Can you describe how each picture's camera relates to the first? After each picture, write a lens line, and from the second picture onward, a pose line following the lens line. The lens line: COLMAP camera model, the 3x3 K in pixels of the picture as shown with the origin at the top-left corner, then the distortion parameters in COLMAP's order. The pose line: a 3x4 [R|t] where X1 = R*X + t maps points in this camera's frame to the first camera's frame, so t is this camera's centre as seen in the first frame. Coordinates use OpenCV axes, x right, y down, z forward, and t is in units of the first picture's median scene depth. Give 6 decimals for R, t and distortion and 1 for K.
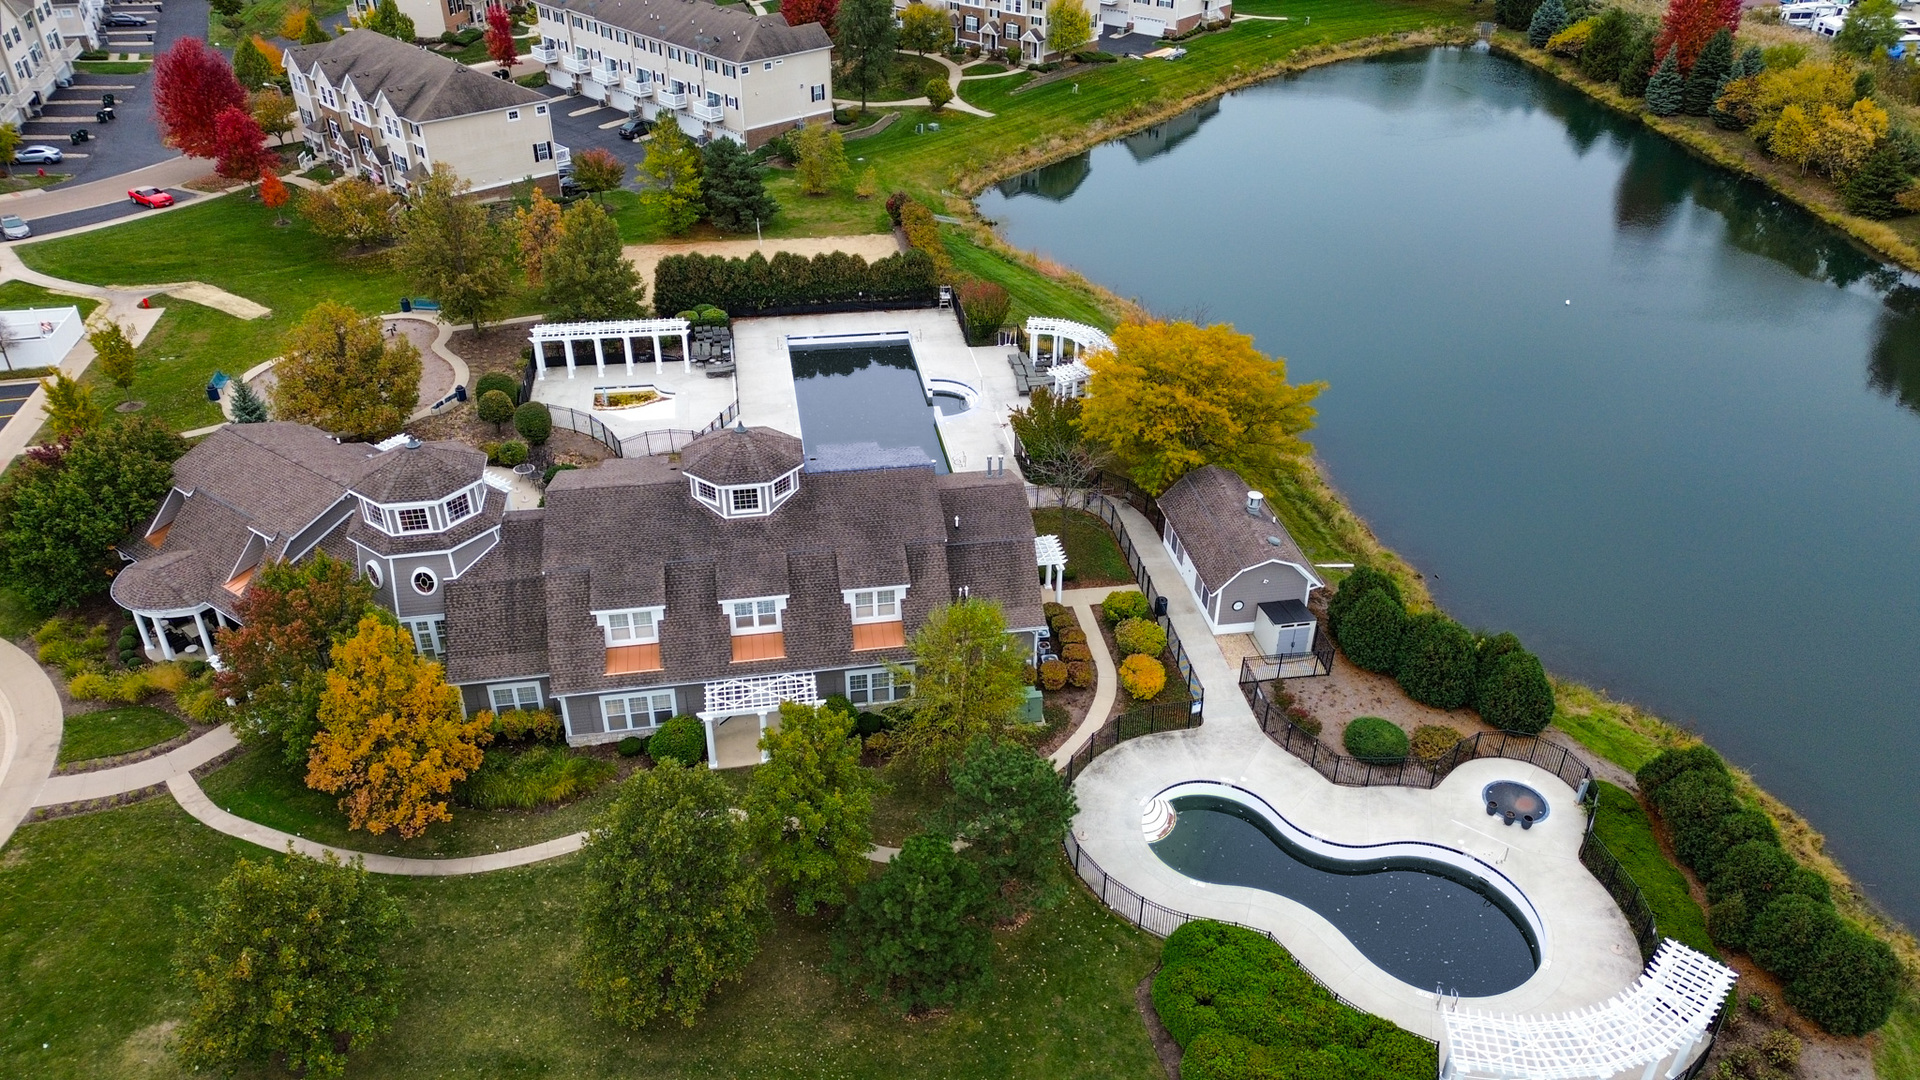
lens RADIAL K [[1357.4, 0, 960.0], [0, 1357.4, 540.0], [0, 0, 1]] dist [0.059979, -0.052100]
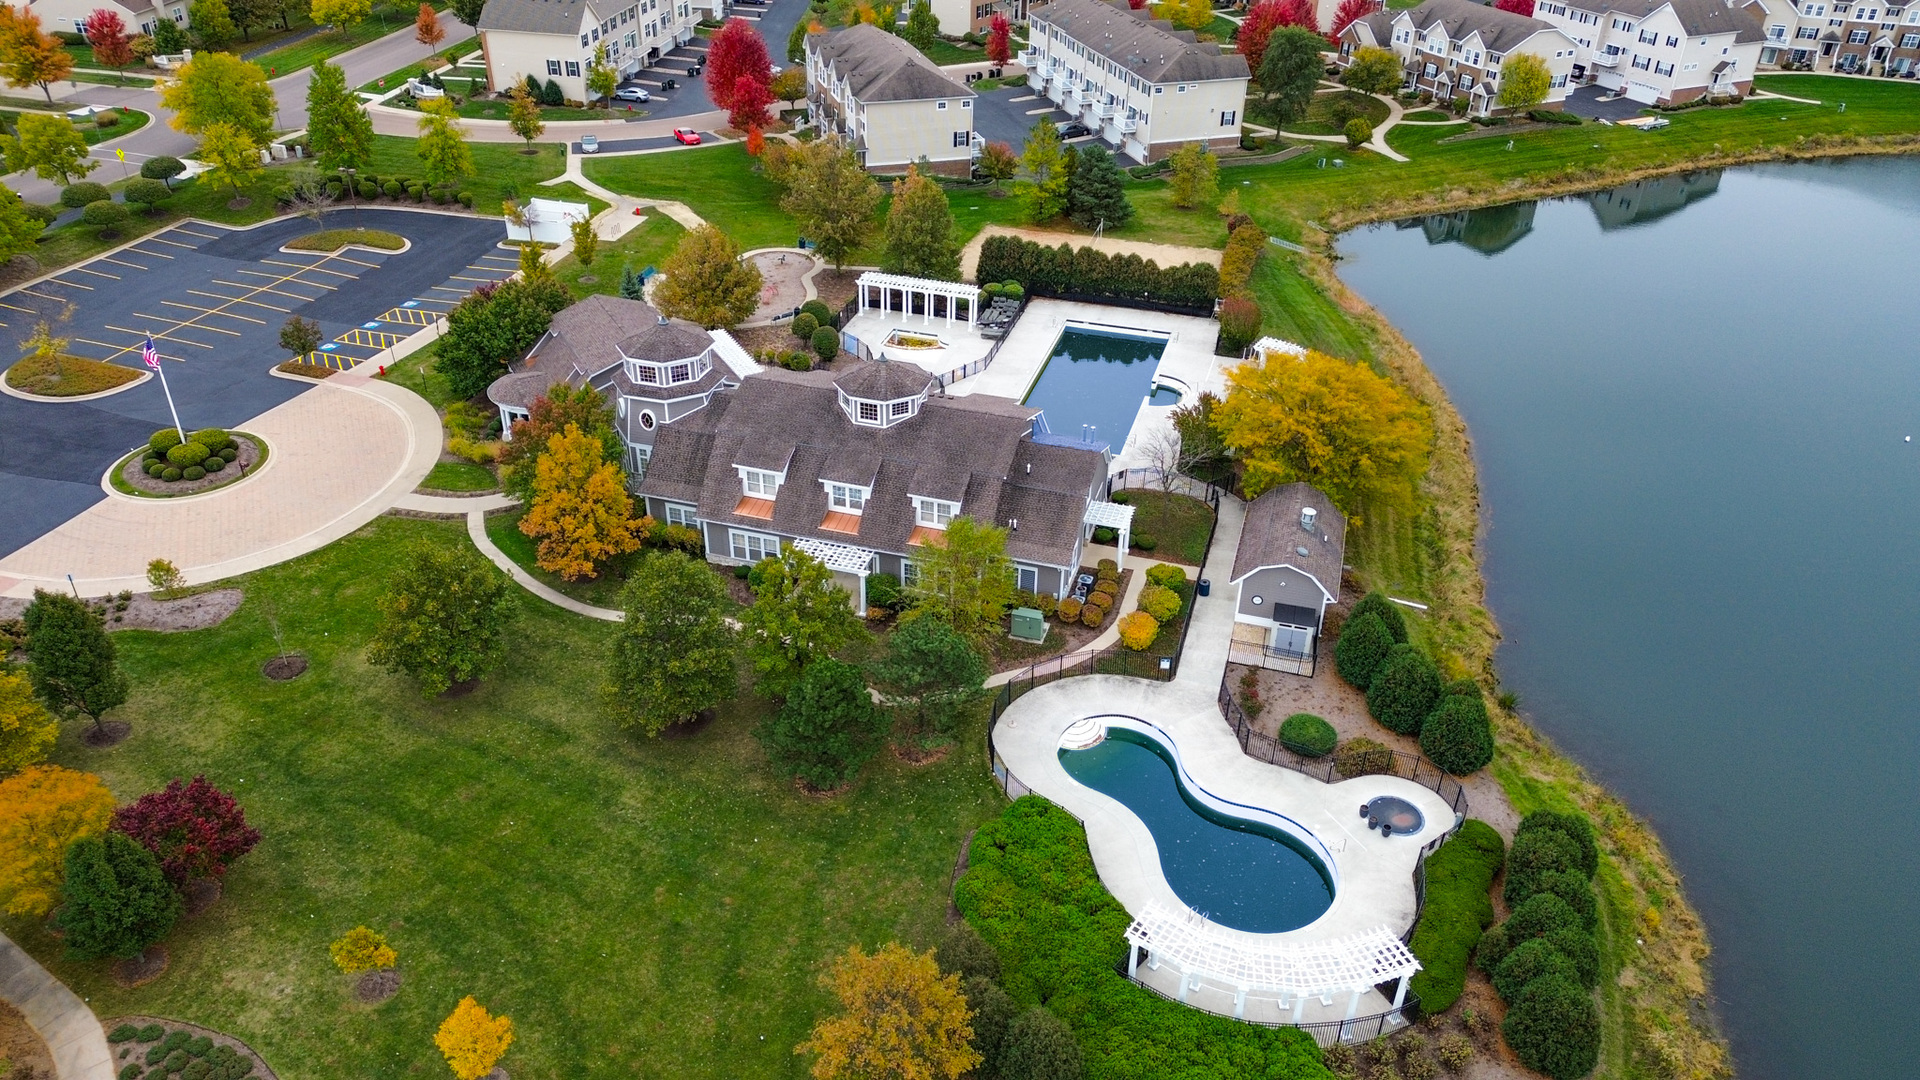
lens RADIAL K [[1357.4, 0, 960.0], [0, 1357.4, 540.0], [0, 0, 1]] dist [0.059979, -0.052100]
pose [[0.895607, 0.238460, -0.375533, 0.237208], [-0.241965, 0.969518, 0.038573, 0.009636], [0.373284, 0.056319, 0.926006, -0.084299]]
